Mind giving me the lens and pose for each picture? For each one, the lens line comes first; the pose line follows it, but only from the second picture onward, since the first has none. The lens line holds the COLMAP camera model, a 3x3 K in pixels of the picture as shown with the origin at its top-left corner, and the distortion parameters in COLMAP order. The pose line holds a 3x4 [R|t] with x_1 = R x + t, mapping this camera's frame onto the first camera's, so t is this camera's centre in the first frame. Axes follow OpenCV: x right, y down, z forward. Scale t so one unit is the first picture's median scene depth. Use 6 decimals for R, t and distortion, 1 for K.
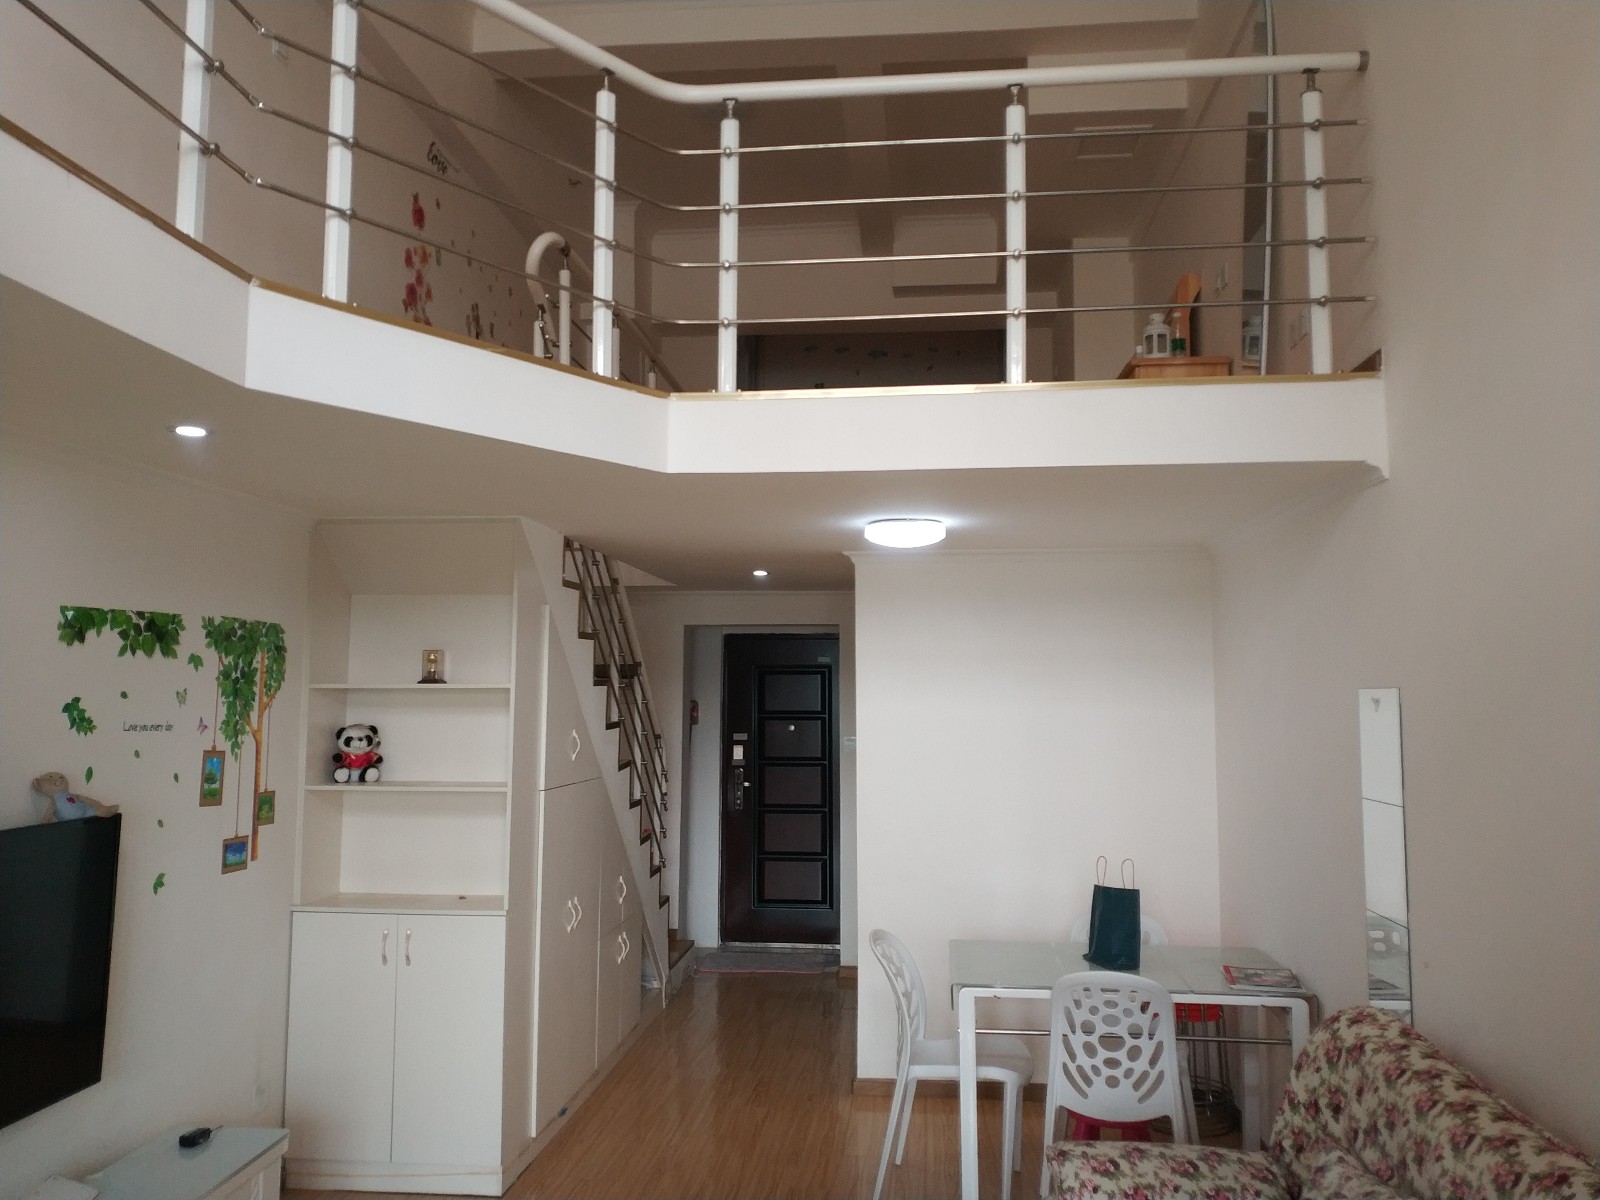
lens RADIAL K [[1234.9, 0, 798.2], [0, 1234.9, 591.9], [0, 0, 1]] dist [0.063438, -0.093155]
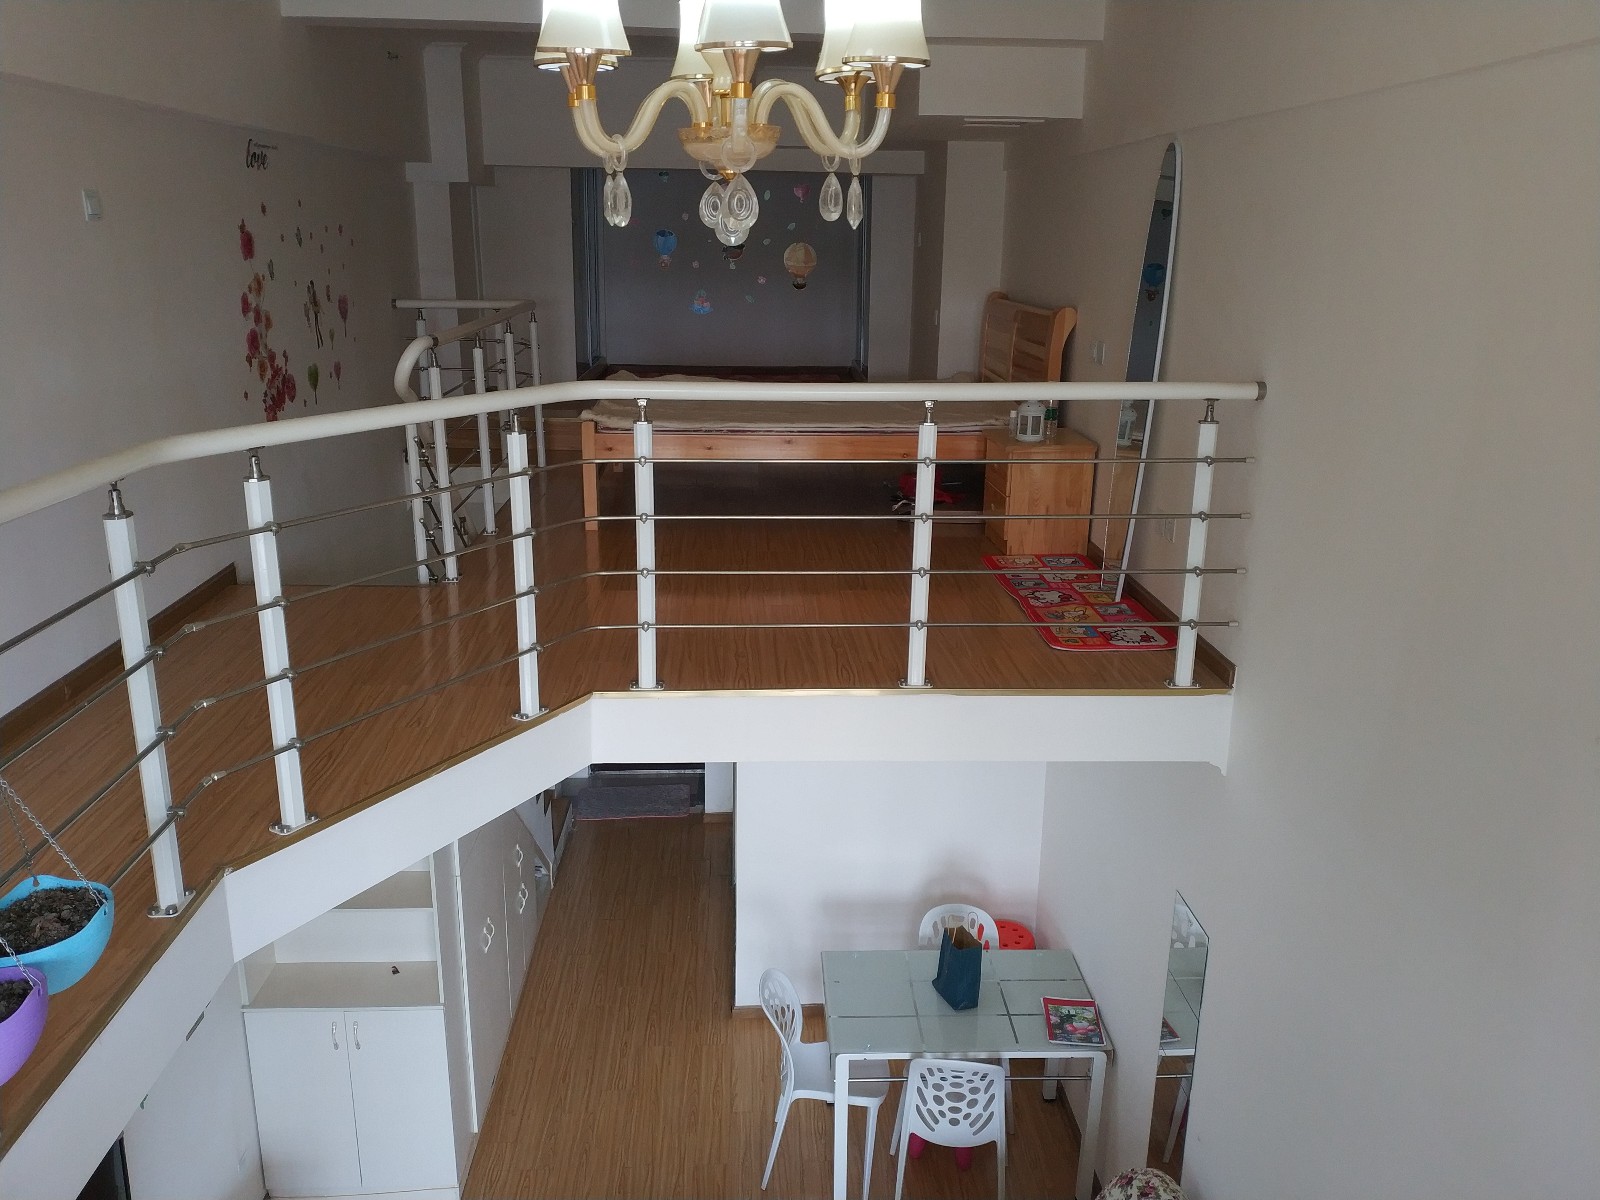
lens RADIAL K [[1234.9, 0, 796.9], [0, 1234.9, 598.4], [0, 0, 1]] dist [0.063438, -0.093155]
pose [[0.989122, -0.032321, 0.143502, -0.073361], [-0.021428, 0.933495, 0.357950, -0.561978], [-0.145527, -0.357131, 0.922648, 0.036981]]
